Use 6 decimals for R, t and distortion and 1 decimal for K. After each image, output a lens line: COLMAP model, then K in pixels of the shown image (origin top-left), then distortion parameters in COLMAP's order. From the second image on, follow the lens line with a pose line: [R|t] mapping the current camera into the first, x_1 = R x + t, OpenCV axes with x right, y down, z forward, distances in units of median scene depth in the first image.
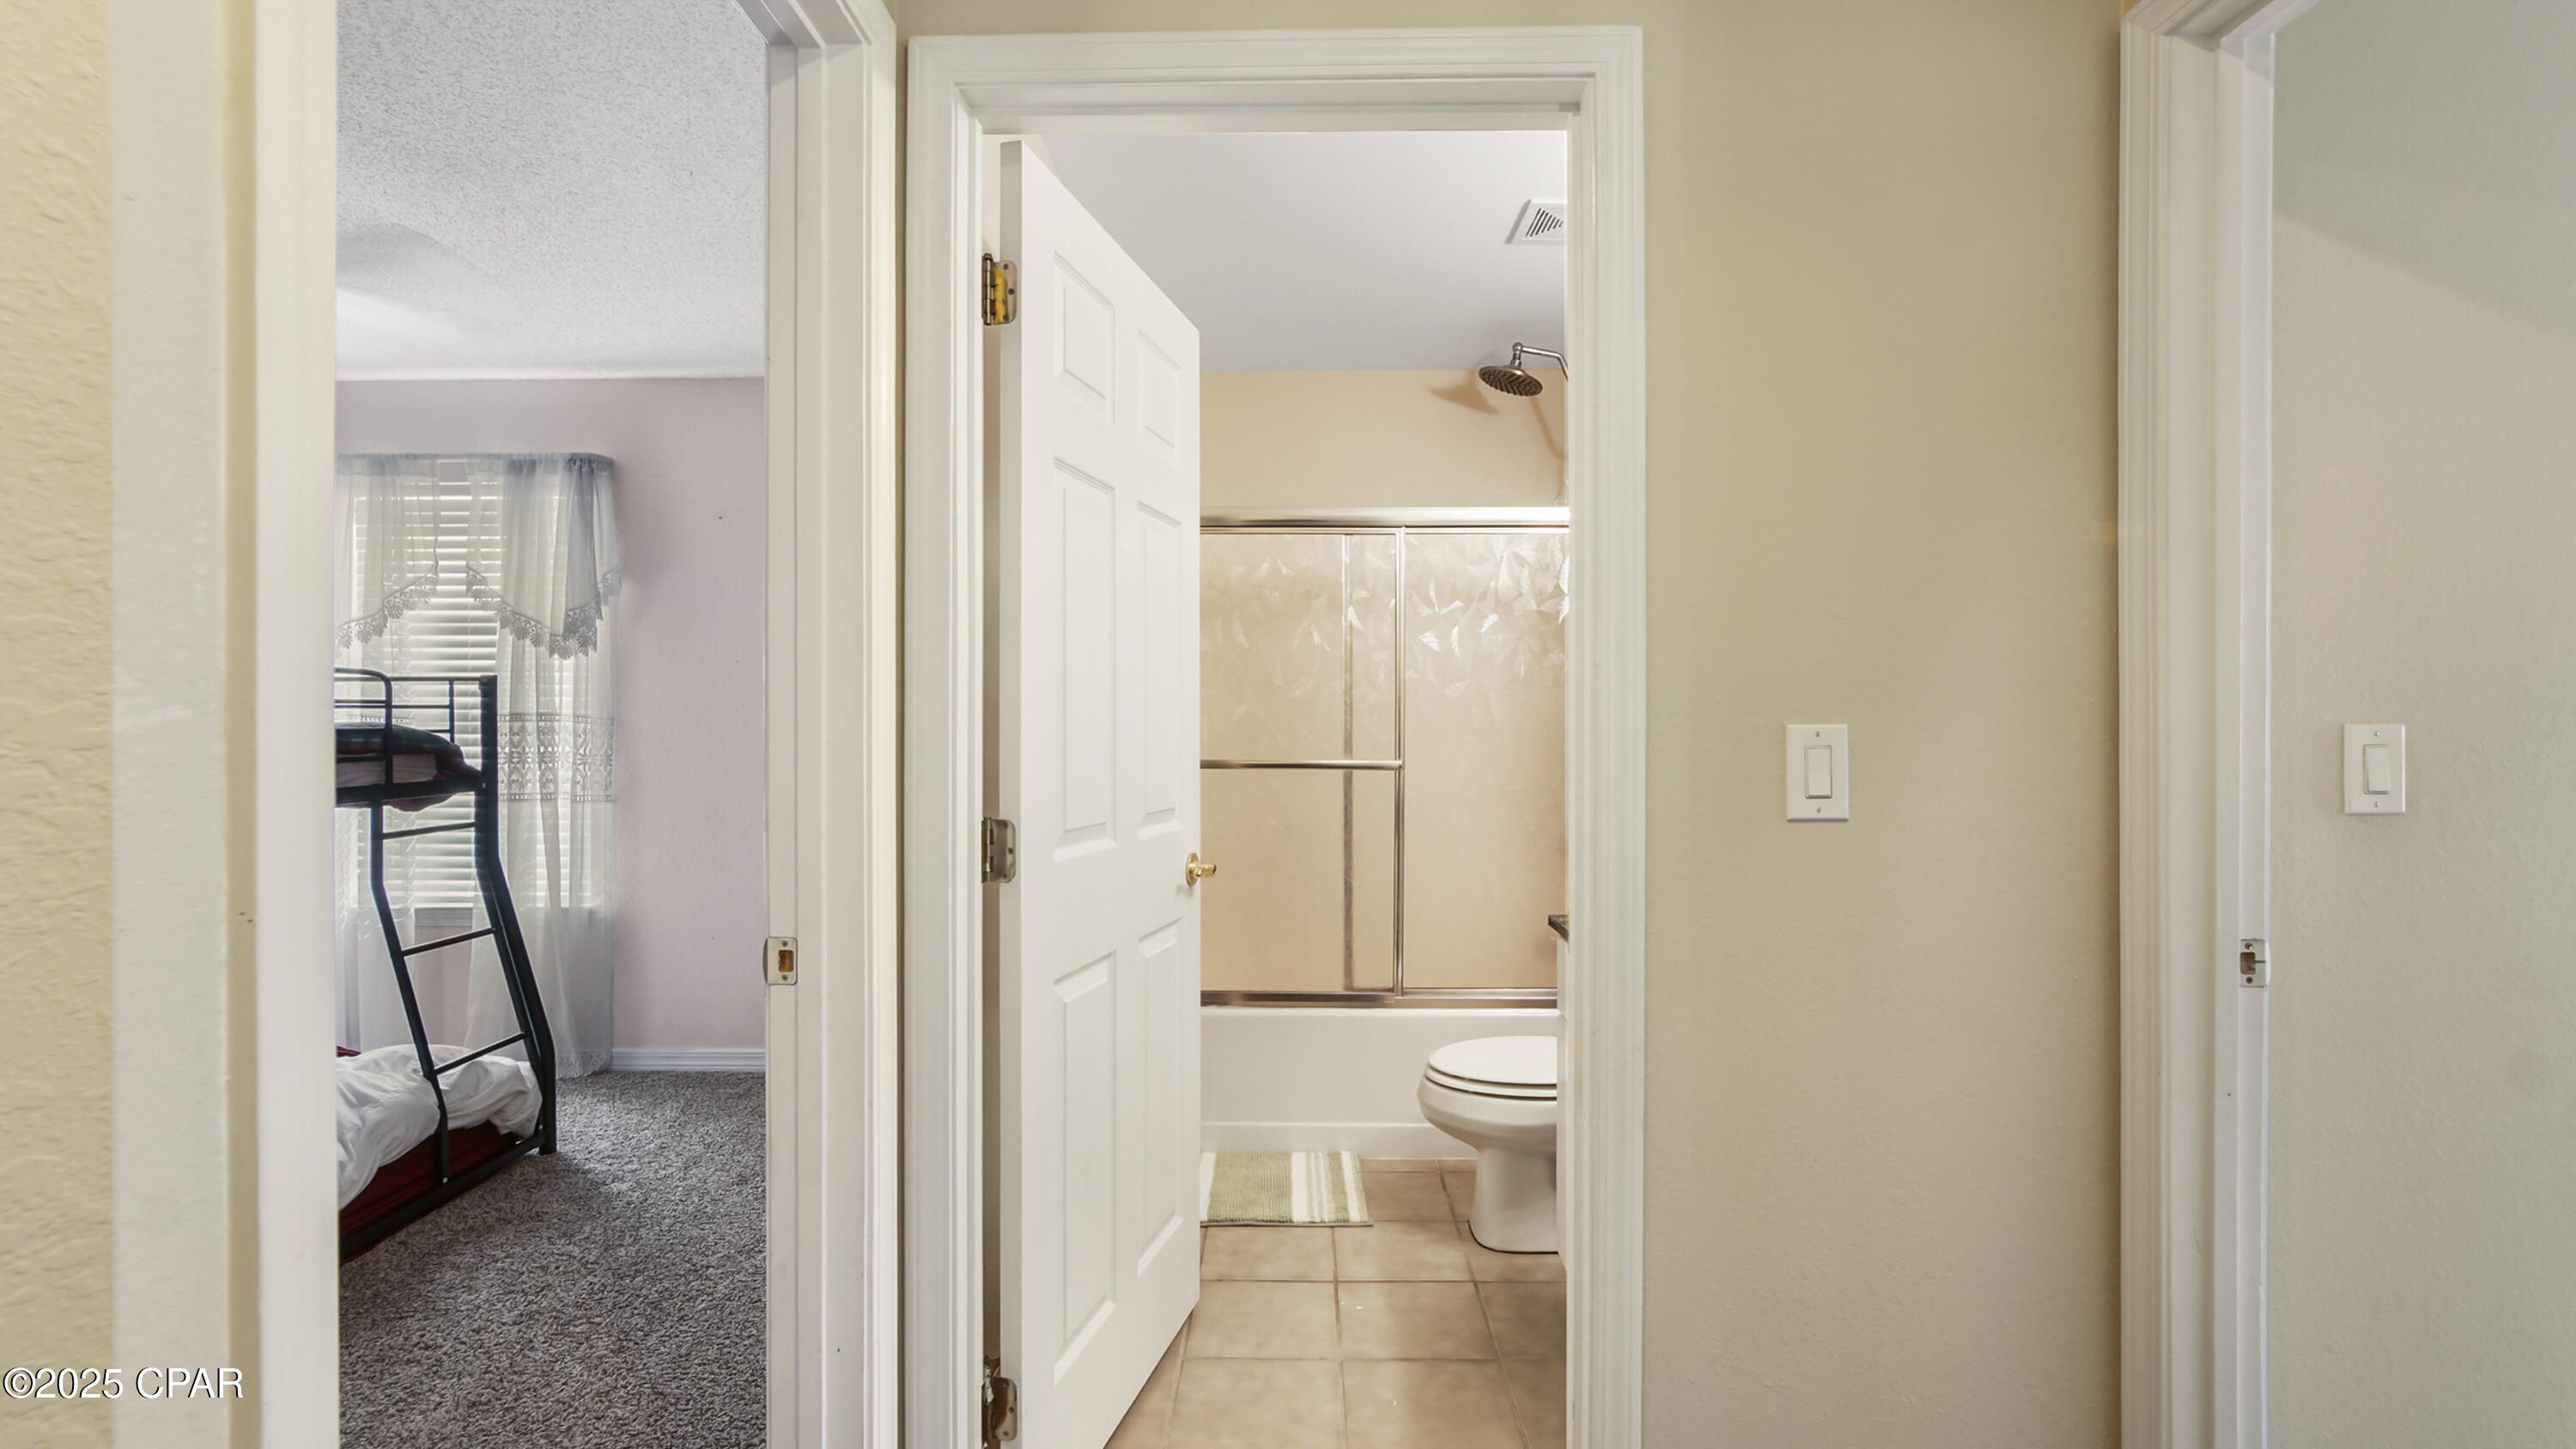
lens RADIAL K [[1139.3, 0, 1295.0], [0, 1139.3, 724.2], [0, 0, 1]] dist [-0.012624, 0.009285]
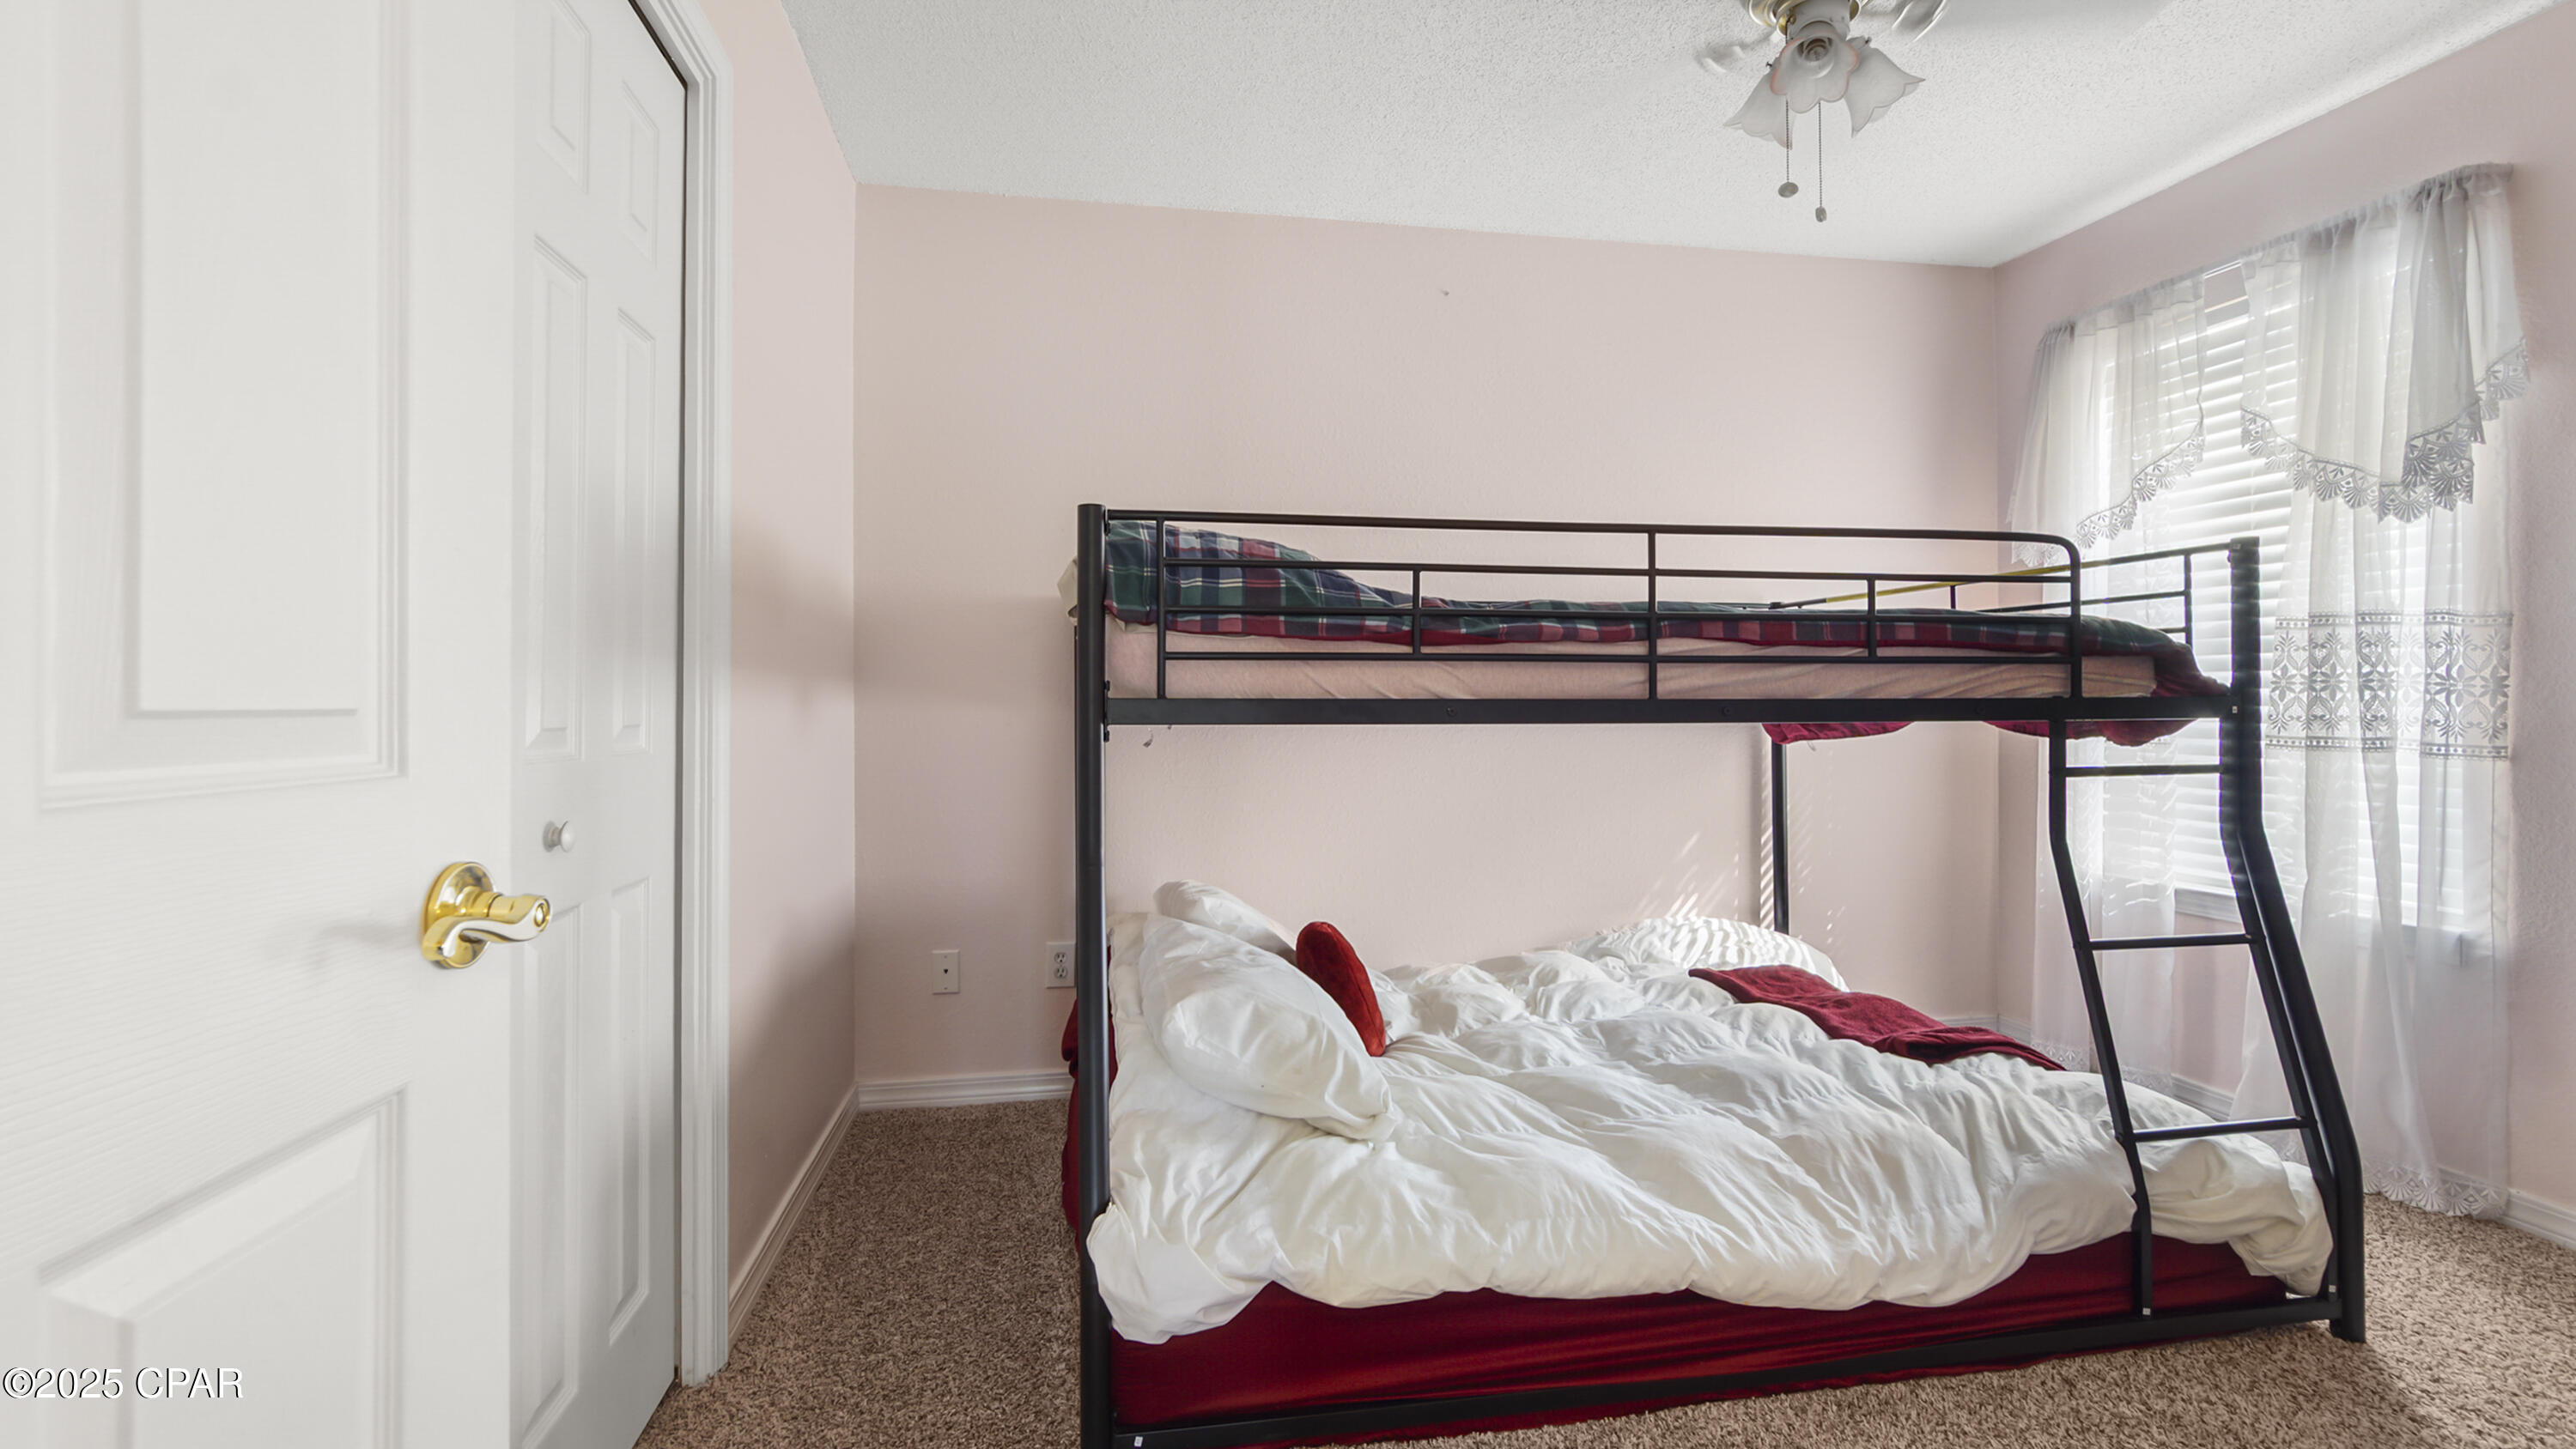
lens RADIAL K [[1139.3, 0, 1274.2], [0, 1139.3, 708.3], [0, 0, 1]] dist [-0.012624, 0.009285]
pose [[0.175512, 0.001377, -0.984476, -0.176320], [0.002221, 0.999996, 0.001795, 0.050055], [0.984475, -0.002502, 0.175508, 0.348399]]
